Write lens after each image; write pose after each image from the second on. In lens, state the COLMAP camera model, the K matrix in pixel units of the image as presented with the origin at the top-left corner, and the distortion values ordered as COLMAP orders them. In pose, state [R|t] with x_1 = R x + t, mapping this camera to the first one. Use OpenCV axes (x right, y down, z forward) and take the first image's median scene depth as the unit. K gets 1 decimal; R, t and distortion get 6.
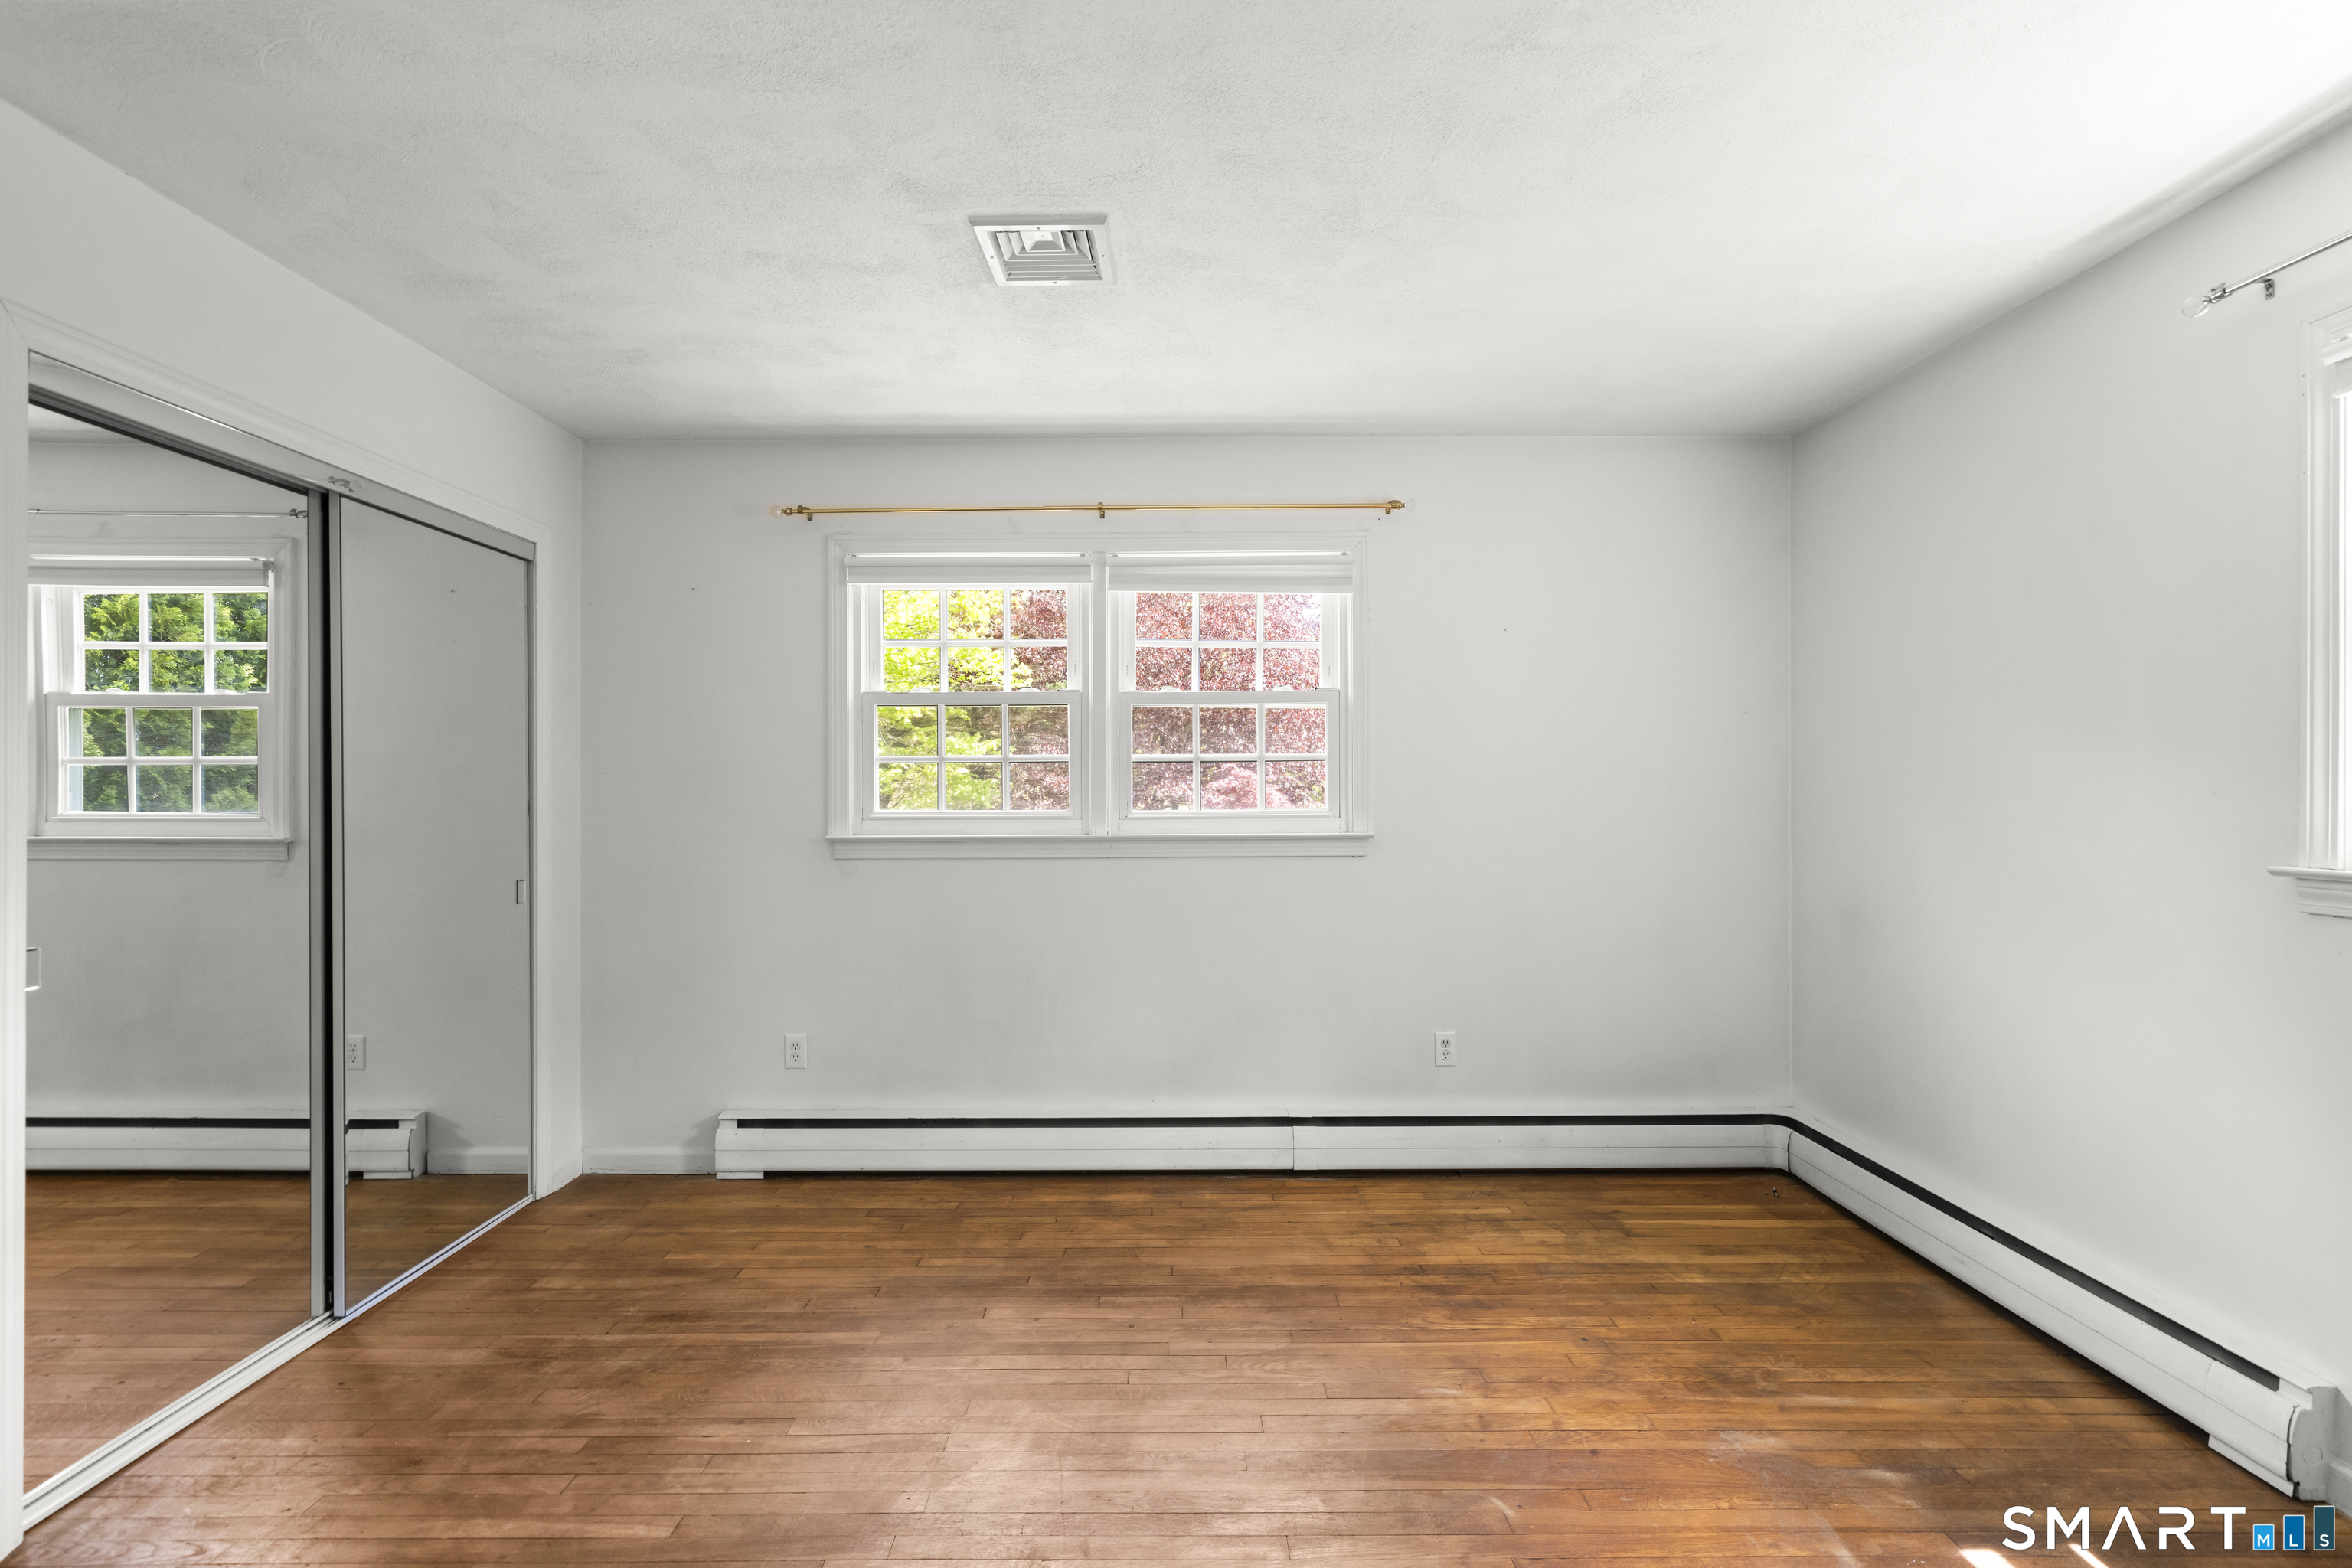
lens RADIAL K [[1120.0, 0, 1144.9], [0, 1120.0, 797.9], [0, 0, 1]] dist [0.000356, -0.000078]
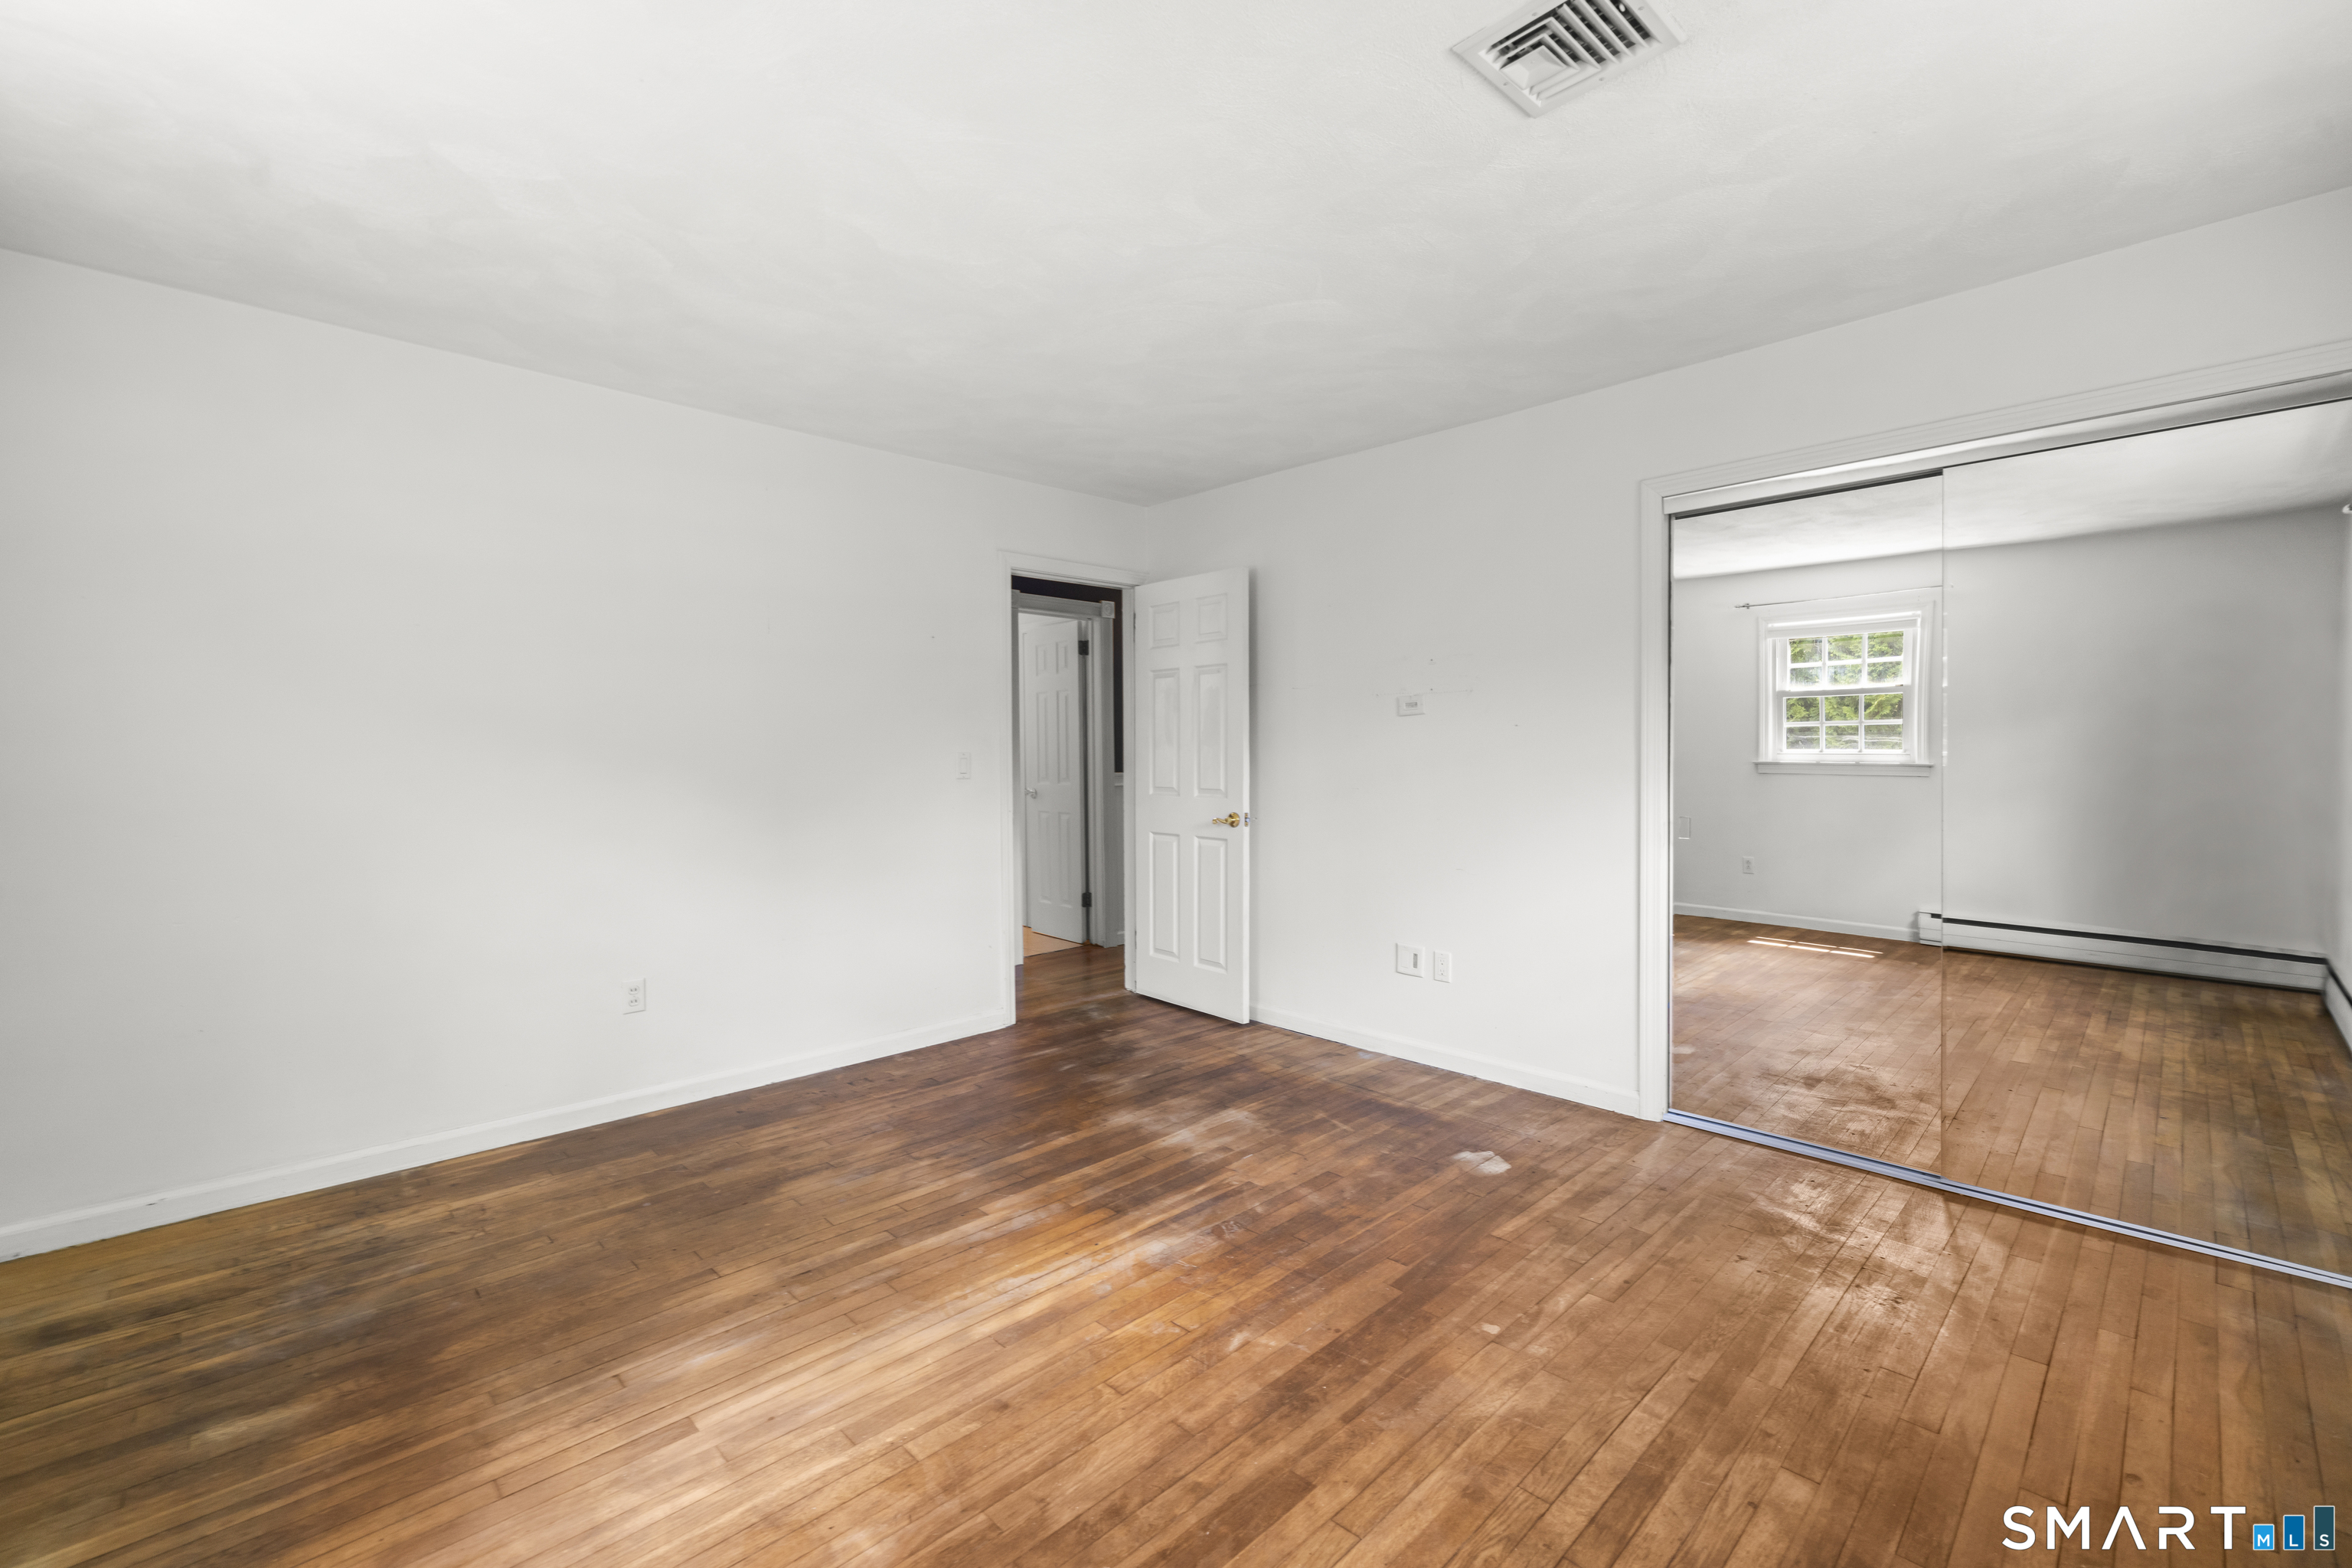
lens RADIAL K [[978.4, 0, 1176.0], [0, 978.4, 784.0], [0, 0, 1]] dist [-0.001470, -0.000009]
pose [[-0.706453, 0.029281, -0.707154, 0.485051], [0.000108, 0.999148, 0.041264, 0.012480], [0.707760, 0.029074, -0.705854, 1.030088]]
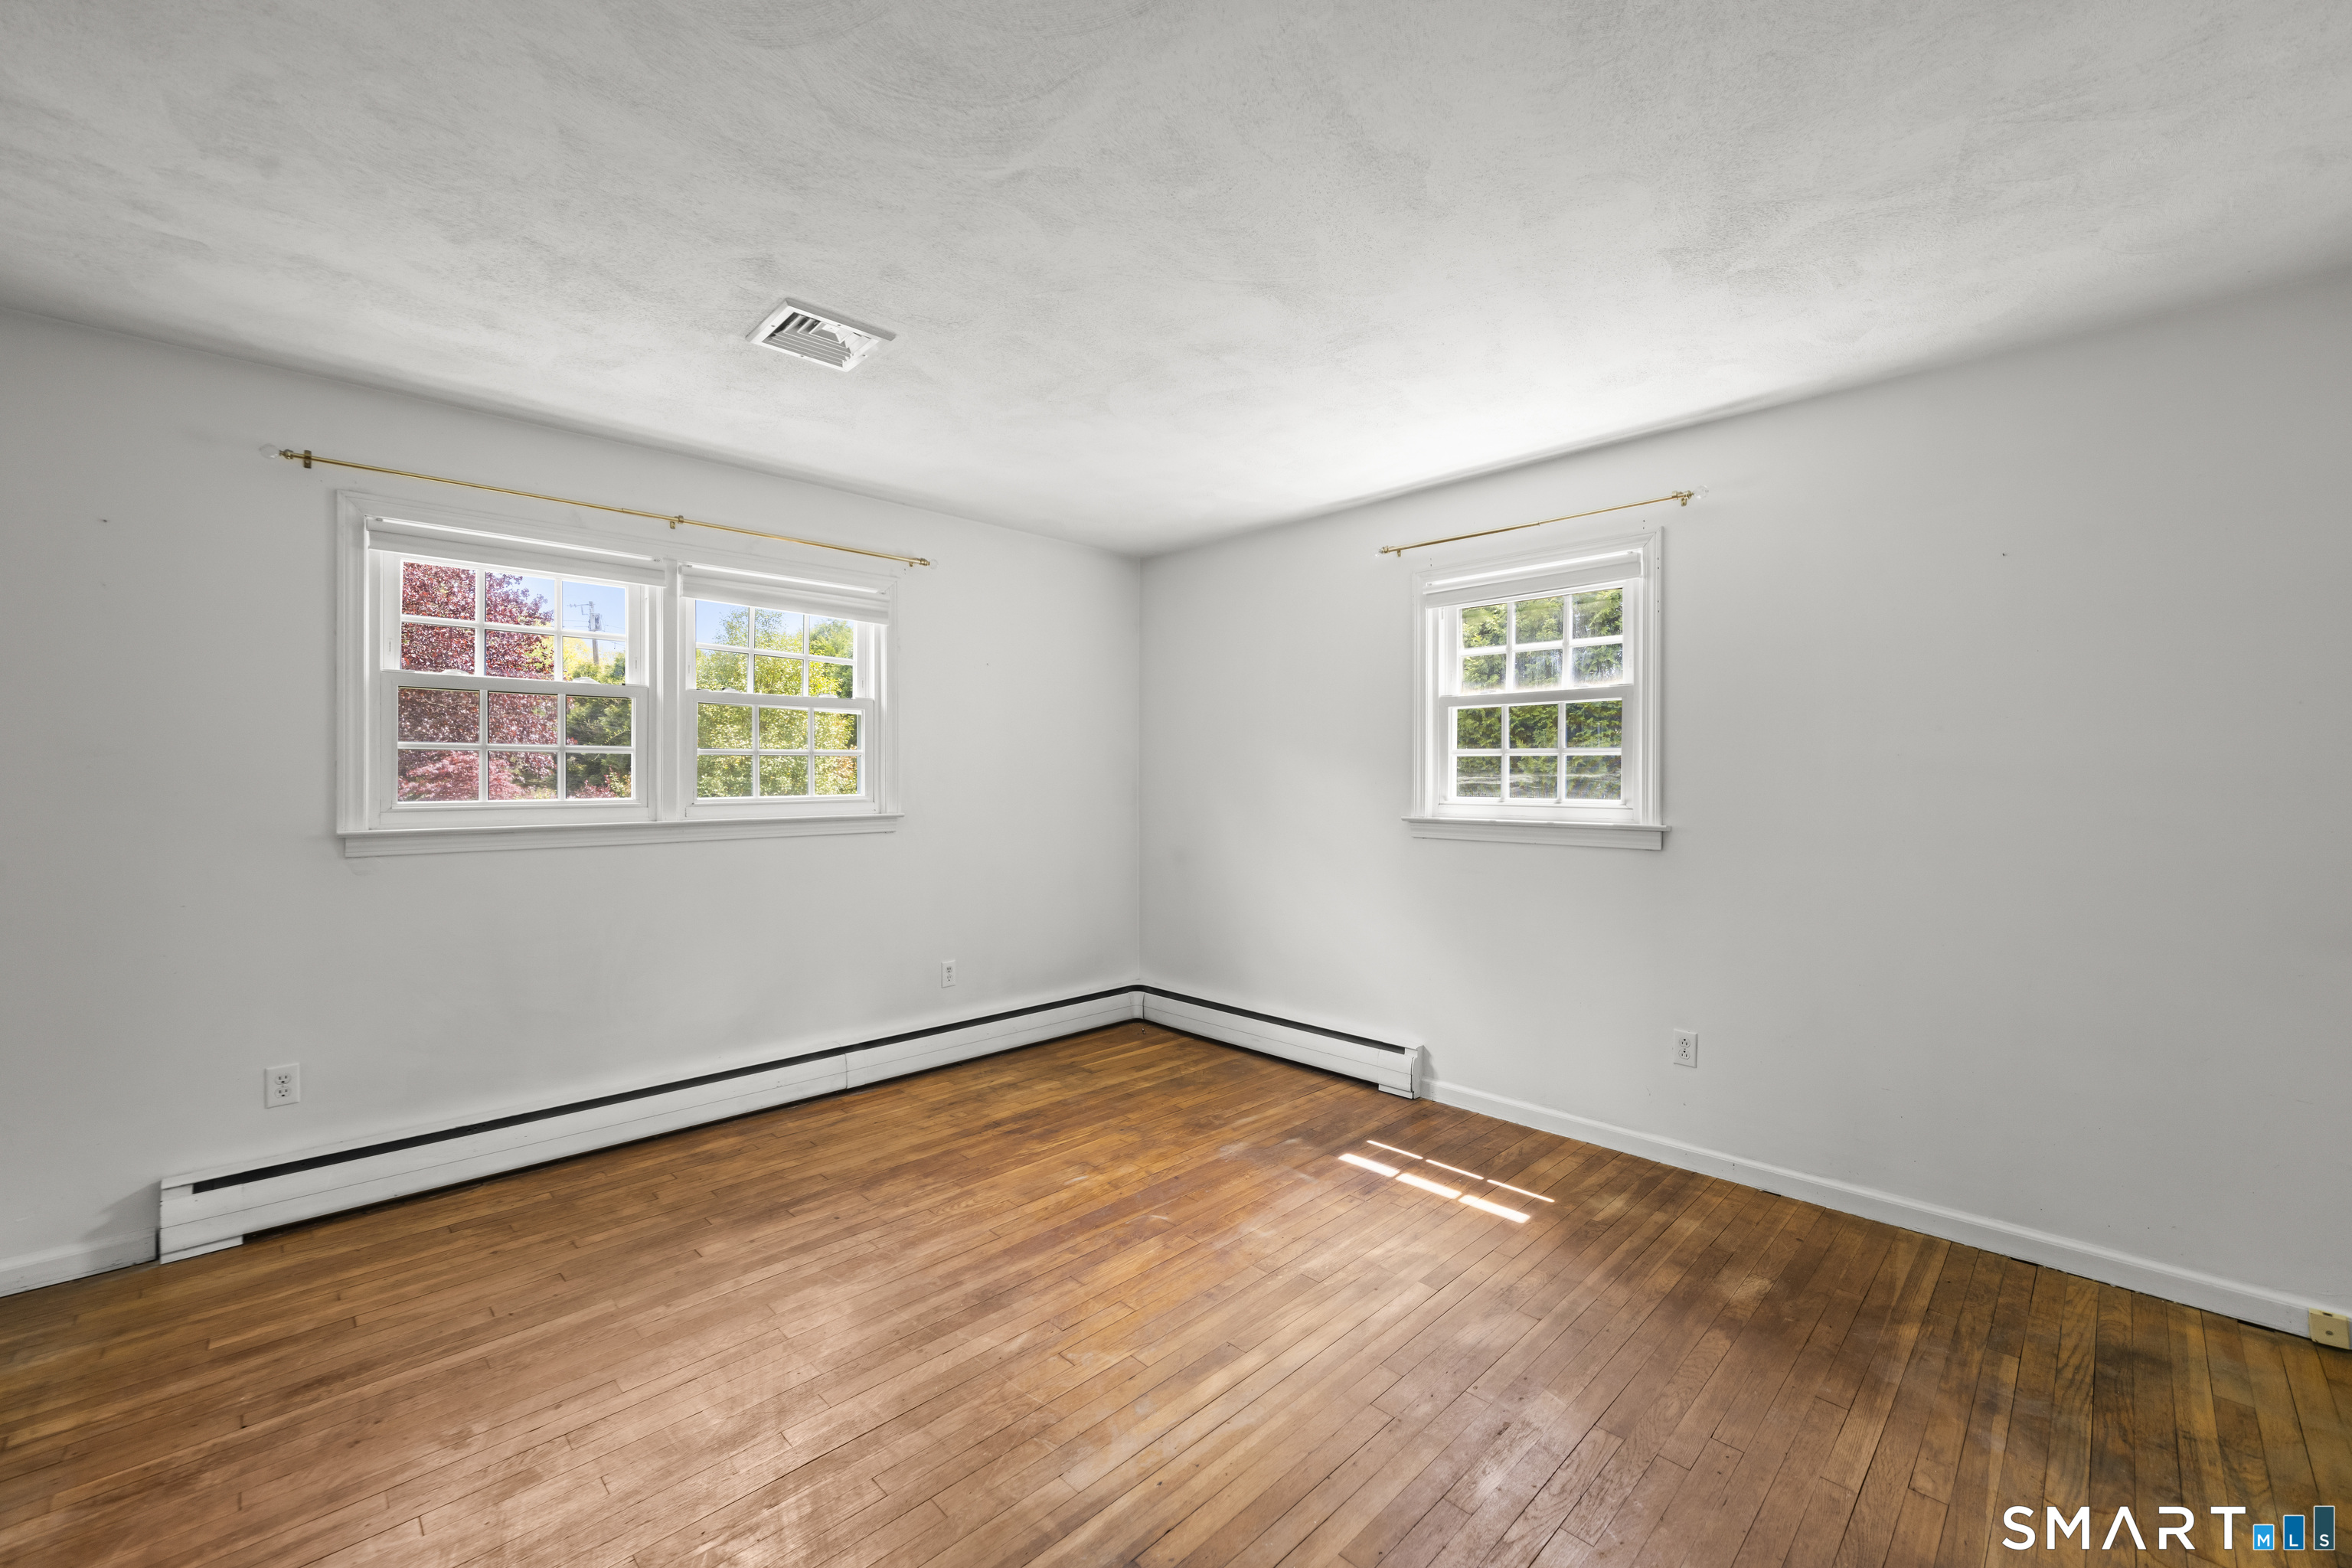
lens RADIAL K [[978.4, 0, 1176.0], [0, 978.4, 784.0], [0, 0, 1]] dist [-0.001470, -0.000009]
pose [[0.695112, -0.000901, 0.718900, -0.459589], [0.003755, 0.999990, -0.002377, 0.001428], [-0.718891, 0.004351, 0.695109, -0.009497]]
